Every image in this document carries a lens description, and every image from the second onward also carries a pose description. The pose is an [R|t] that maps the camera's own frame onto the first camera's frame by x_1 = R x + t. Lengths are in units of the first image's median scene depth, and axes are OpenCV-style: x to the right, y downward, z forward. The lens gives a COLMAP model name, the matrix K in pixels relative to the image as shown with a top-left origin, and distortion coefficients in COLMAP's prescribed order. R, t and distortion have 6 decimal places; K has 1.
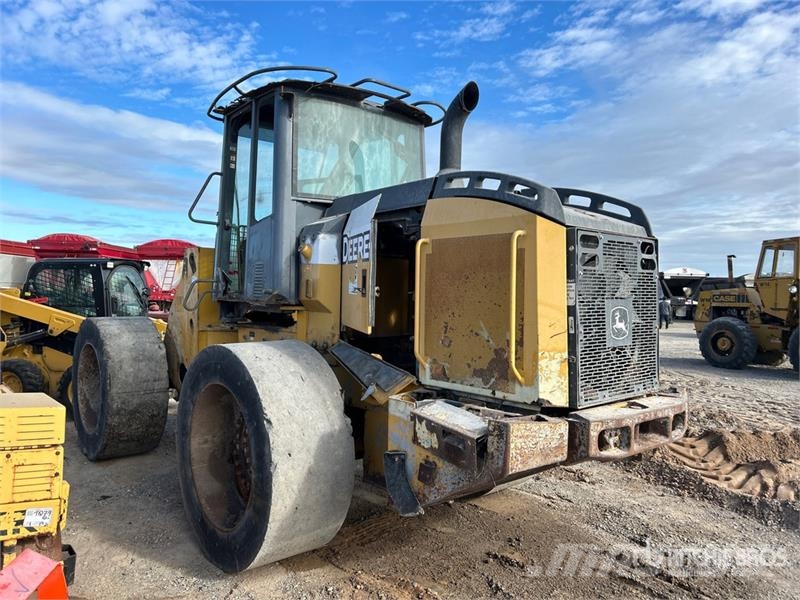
lens RADIAL K [[597.5, 0, 400.0], [0, 597.5, 300.0], [0, 0, 1]] dist [0.067618, -0.072825]
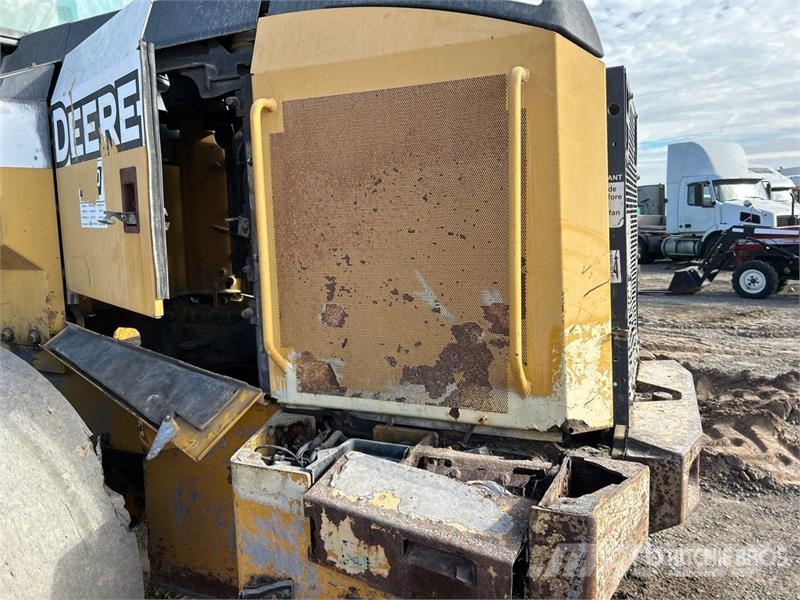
lens RADIAL K [[592.6, 0, 398.3], [0, 592.6, 294.7], [0, 0, 1]] dist [0.049283, -0.074470]
pose [[0.897074, -0.094432, 0.431671, -0.081296], [0.047170, 0.991781, 0.118935, -0.002890], [-0.439355, -0.086332, 0.894156, 0.537670]]
